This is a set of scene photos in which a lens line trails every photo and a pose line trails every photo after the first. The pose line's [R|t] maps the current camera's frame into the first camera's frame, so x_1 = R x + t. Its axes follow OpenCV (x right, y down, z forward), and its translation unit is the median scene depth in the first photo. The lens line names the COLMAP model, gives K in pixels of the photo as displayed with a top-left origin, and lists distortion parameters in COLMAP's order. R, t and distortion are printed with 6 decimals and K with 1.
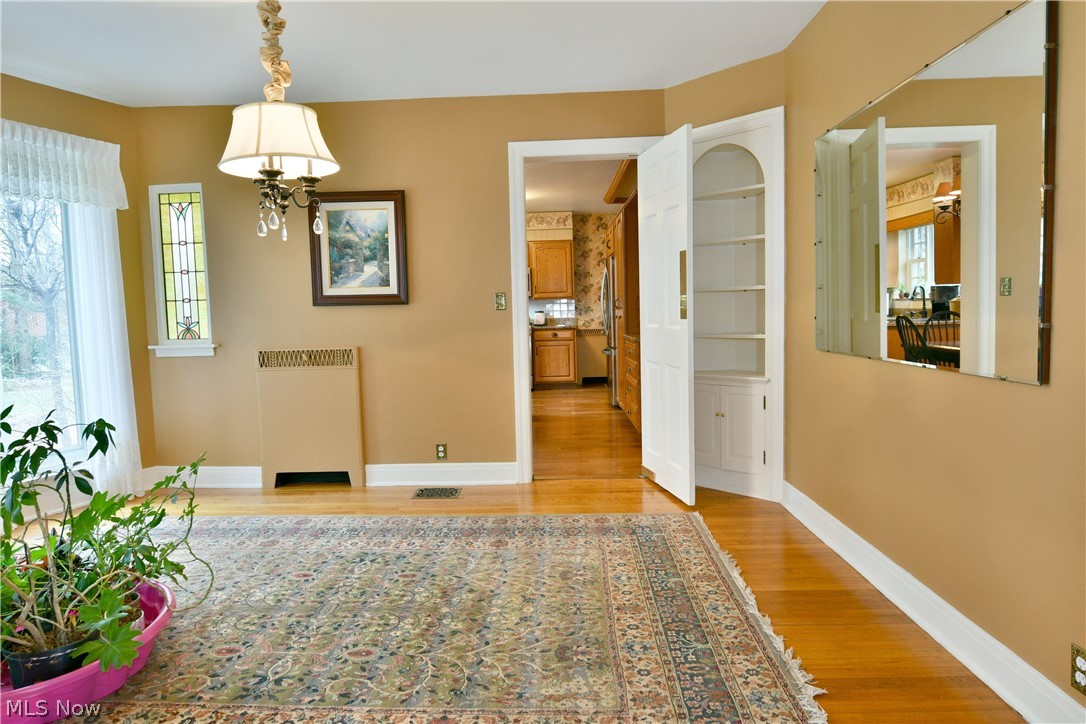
lens RADIAL K [[657.6, 0, 536.7], [0, 657.6, 362.3], [0, 0, 1]] dist [-0.009447, -0.005146]
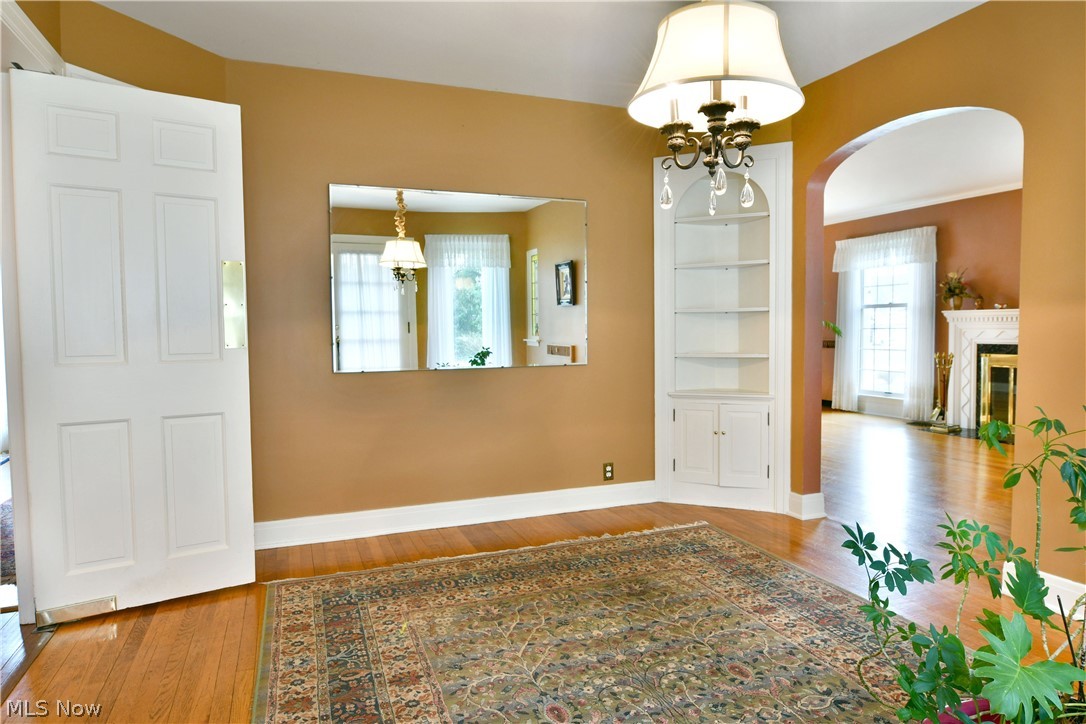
lens RADIAL K [[657.6, 0, 536.3], [0, 657.6, 358.6], [0, 0, 1]] dist [-0.009447, -0.005146]
pose [[-0.393243, -0.014728, 0.919316, -0.965867], [0.094711, 0.993904, 0.056437, -0.096792], [-0.914543, 0.109263, -0.389451, 1.489089]]
